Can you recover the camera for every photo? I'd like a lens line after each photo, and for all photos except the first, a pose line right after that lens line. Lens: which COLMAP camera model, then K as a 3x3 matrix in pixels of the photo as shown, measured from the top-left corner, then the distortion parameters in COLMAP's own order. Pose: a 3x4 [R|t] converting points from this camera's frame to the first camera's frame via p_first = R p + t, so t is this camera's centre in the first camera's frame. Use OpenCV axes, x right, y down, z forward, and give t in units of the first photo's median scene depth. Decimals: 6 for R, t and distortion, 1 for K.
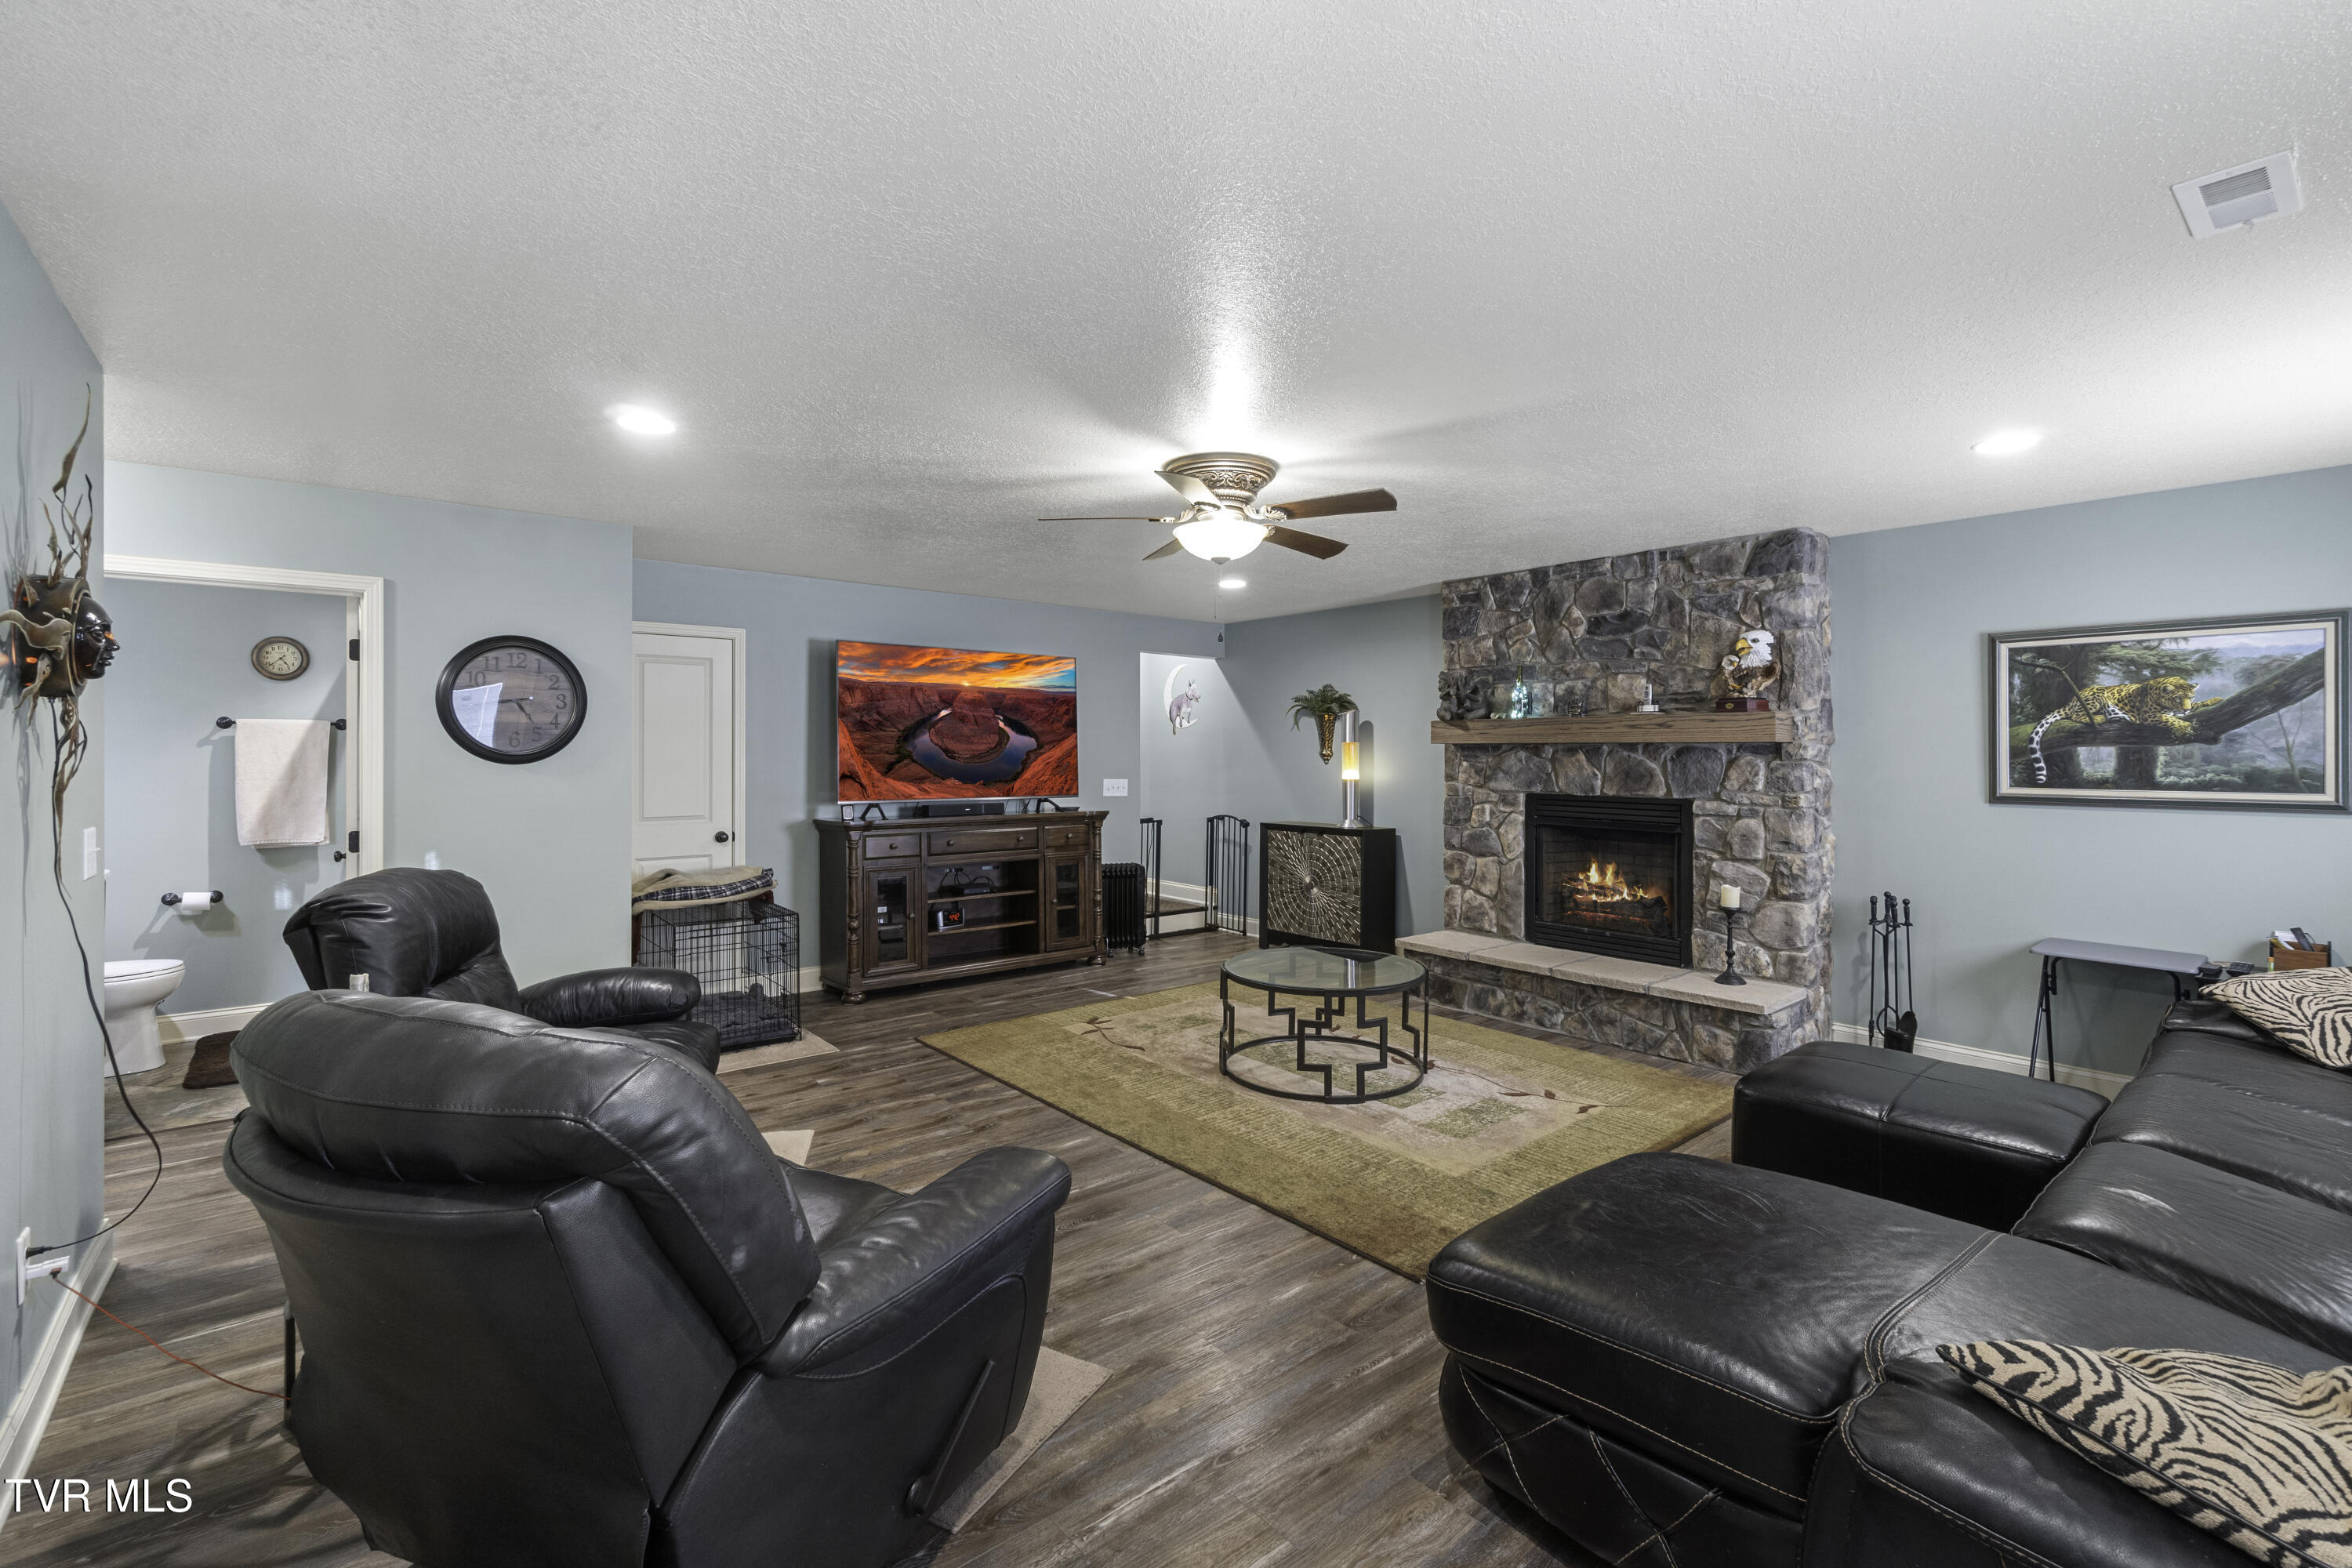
lens RADIAL K [[1020.0, 0, 1175.2], [0, 1020.0, 762.1], [0, 0, 1]] dist [-0.001402, 0.000022]
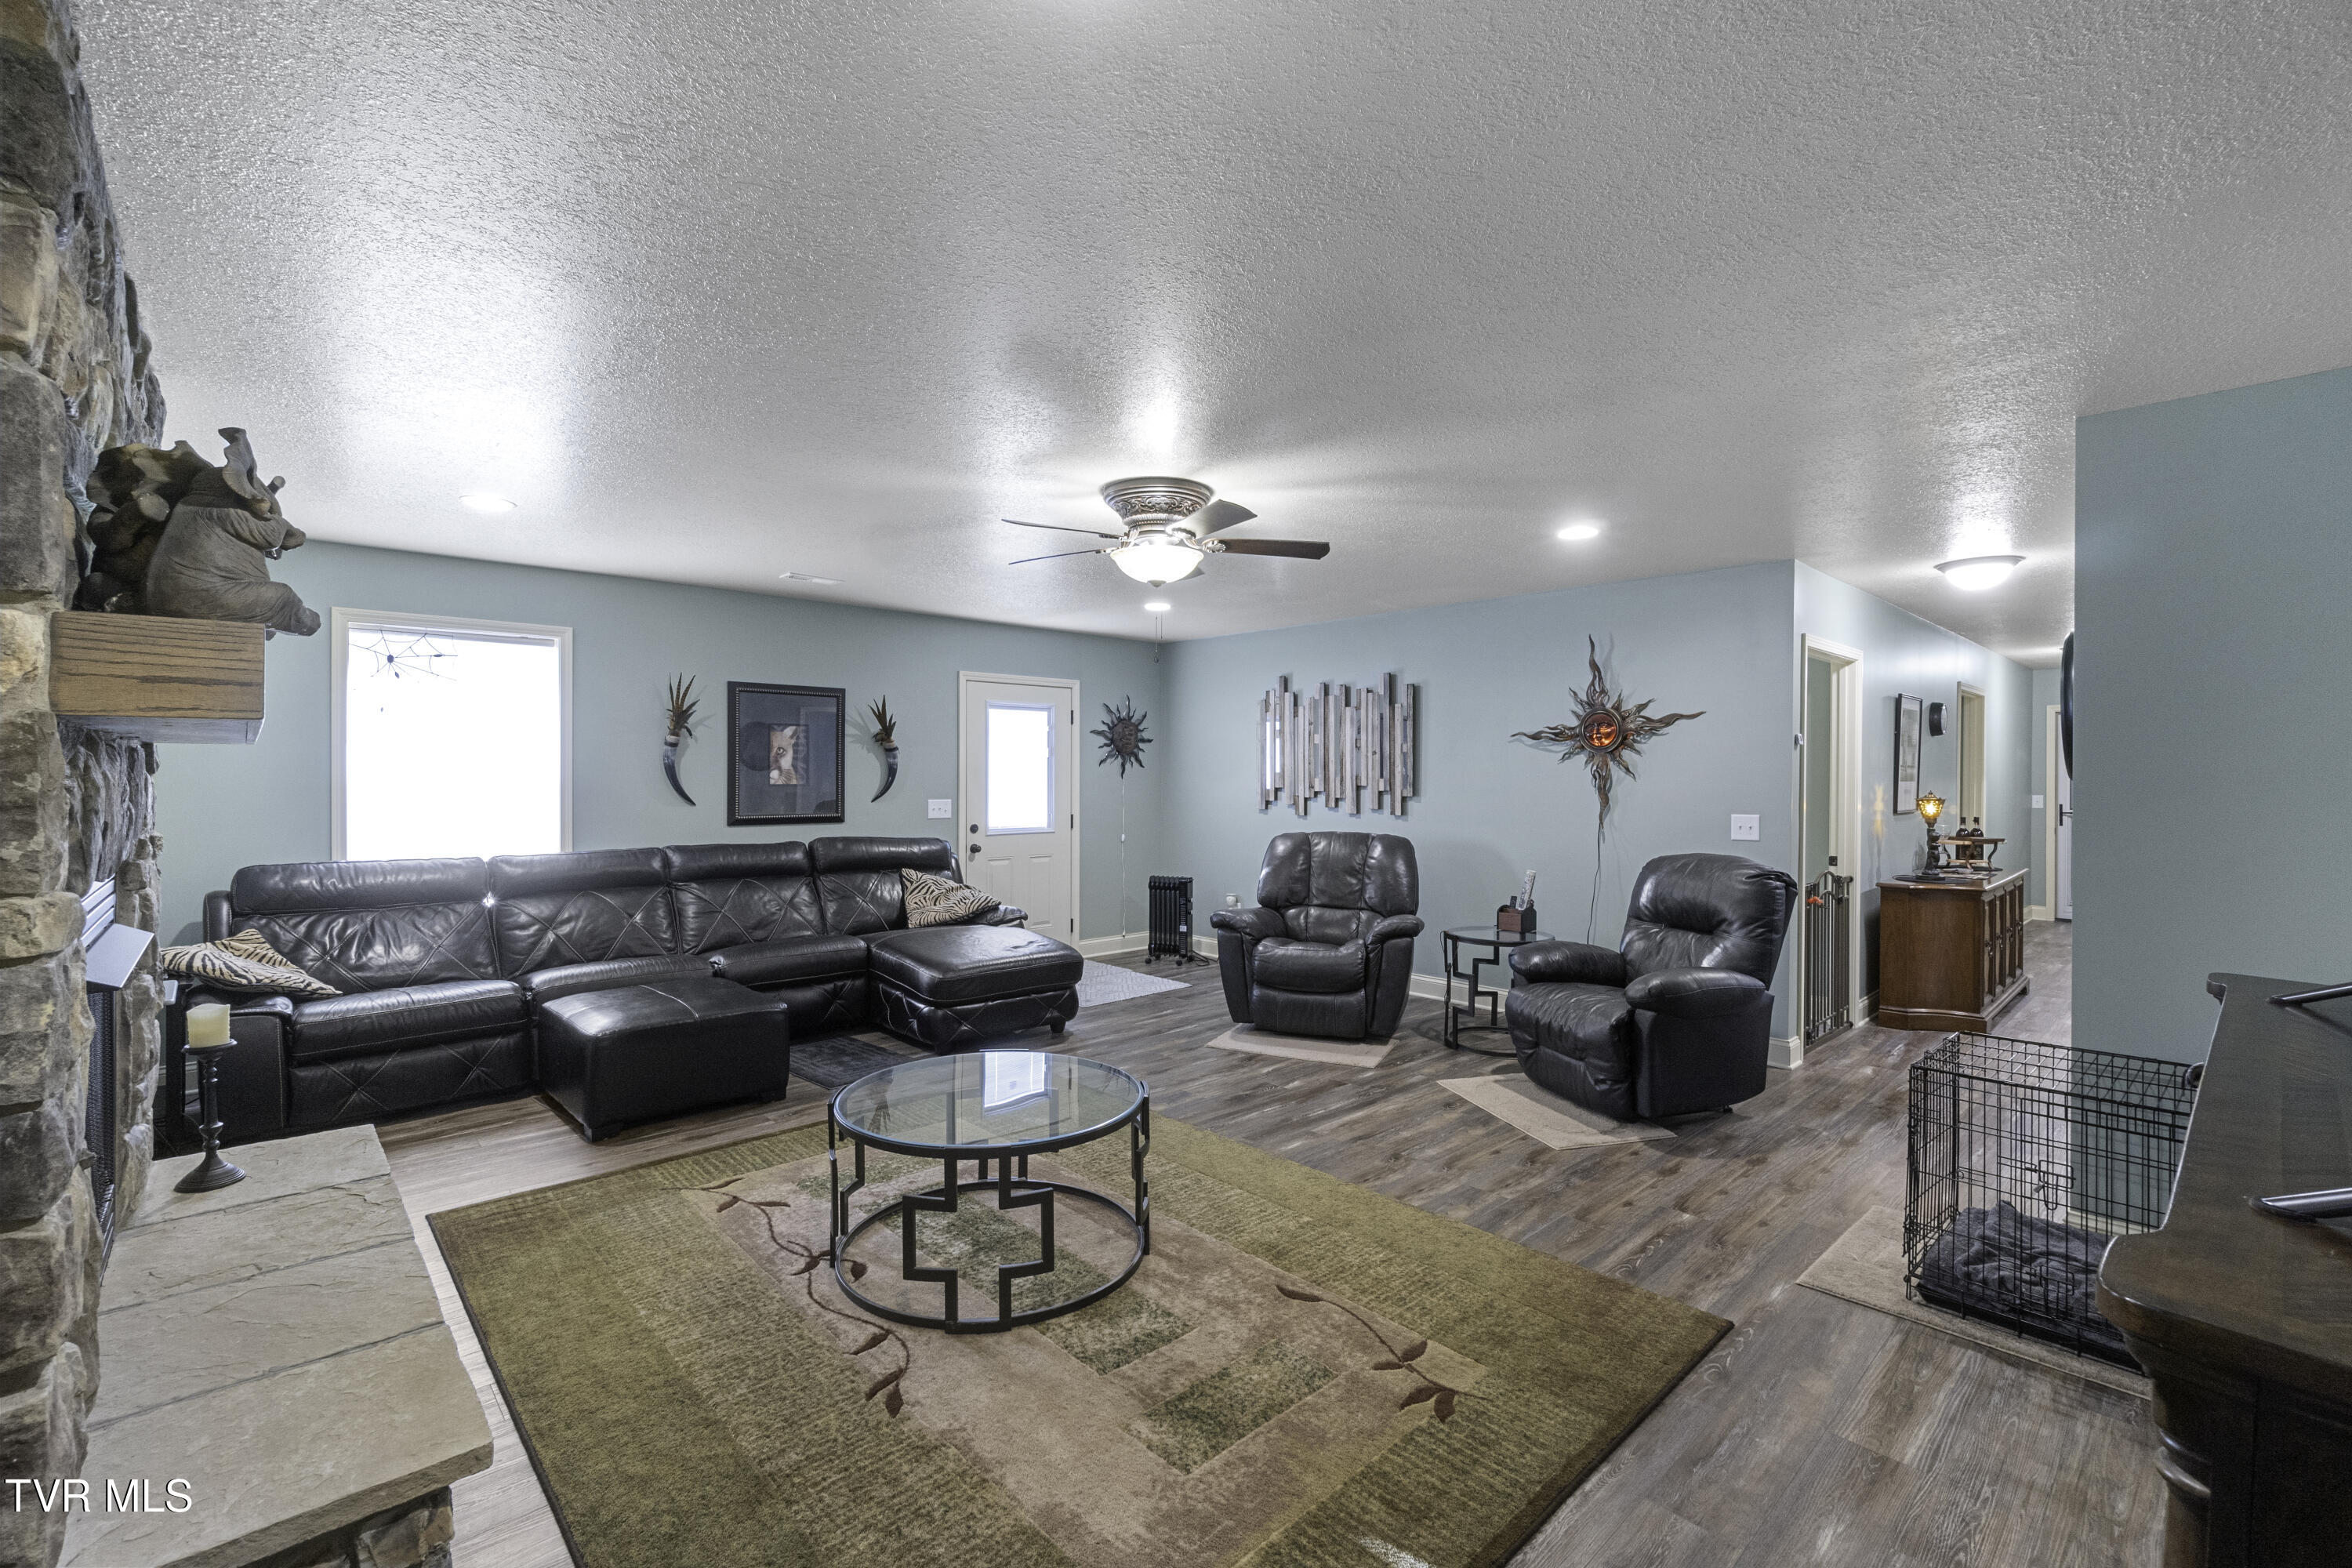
lens RADIAL K [[1020.0, 0, 1167.3], [0, 1020.0, 783.9], [0, 0, 1]] dist [-0.001402, 0.000022]
pose [[-0.998900, -0.009811, -0.045861, 0.060017], [-0.010487, 0.999840, 0.014514, -0.008327], [0.045711, 0.014979, -0.998842, 1.499807]]
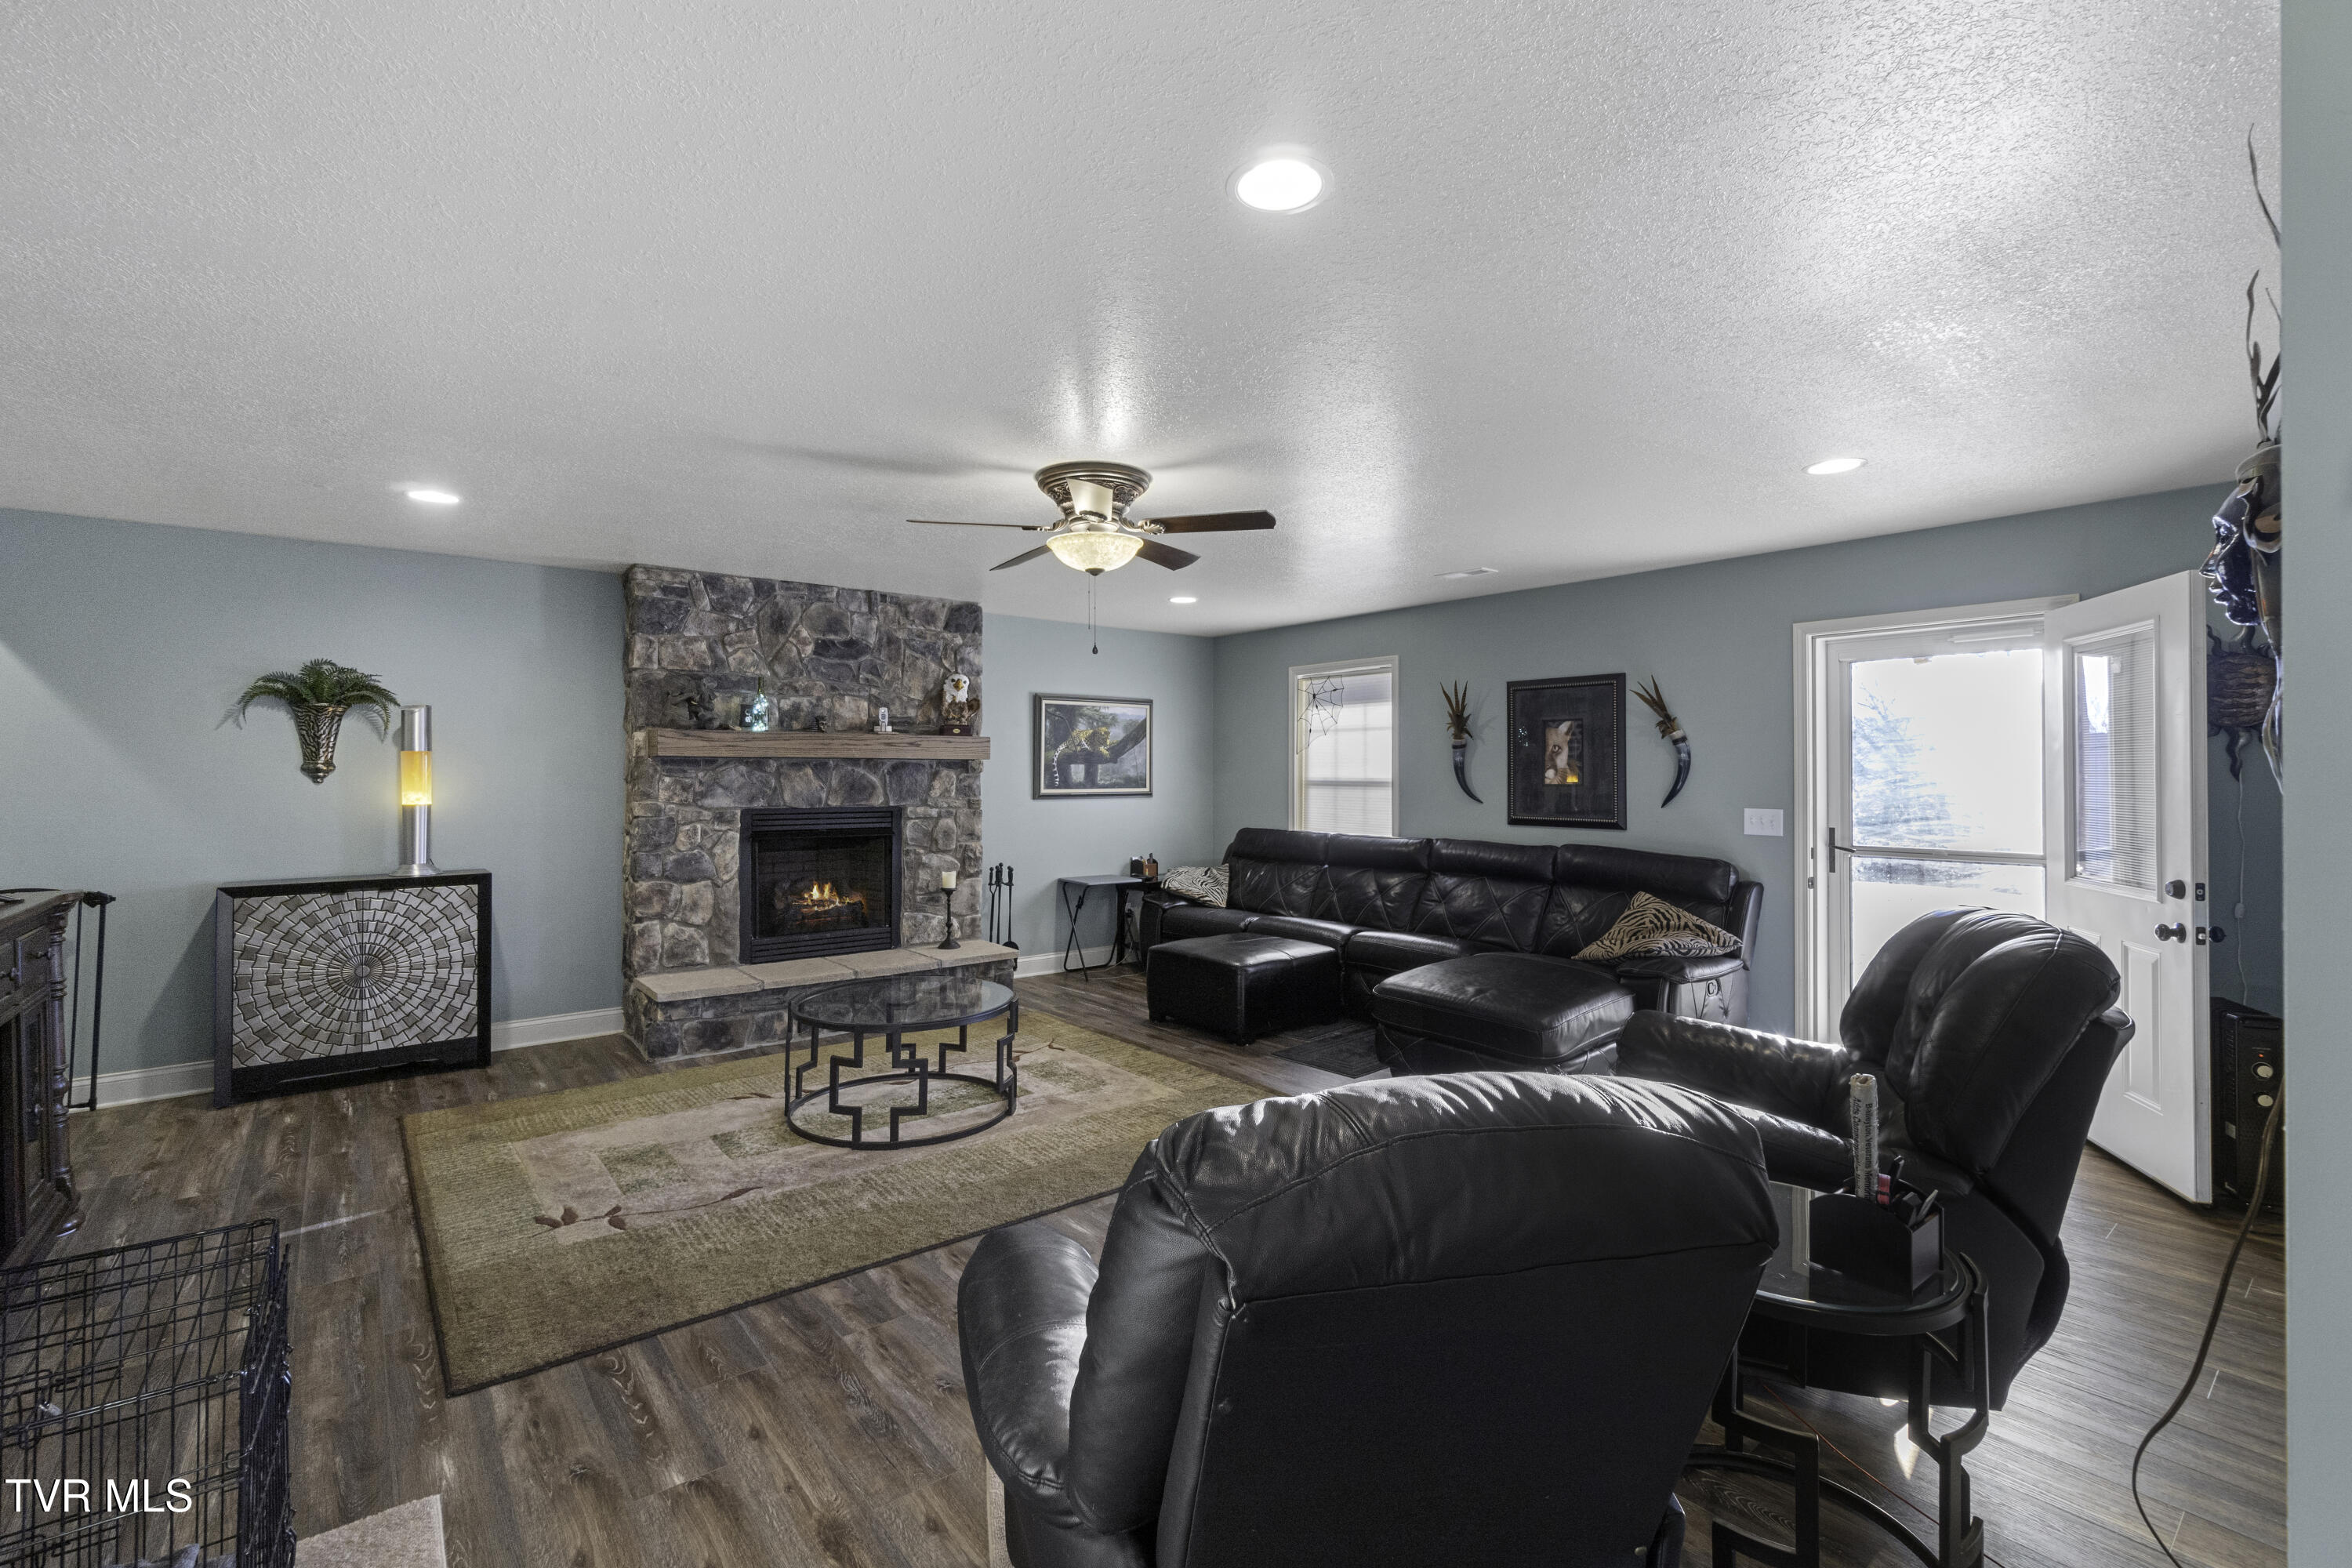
lens RADIAL K [[1020.0, 0, 1165.1], [0, 1020.0, 772.7], [0, 0, 1]] dist [-0.001402, 0.000022]
pose [[0.027396, -0.004915, 0.999613, -0.697329], [0.006459, 0.999968, 0.004739, -0.006743], [-0.999604, 0.006327, 0.027427, 0.666280]]
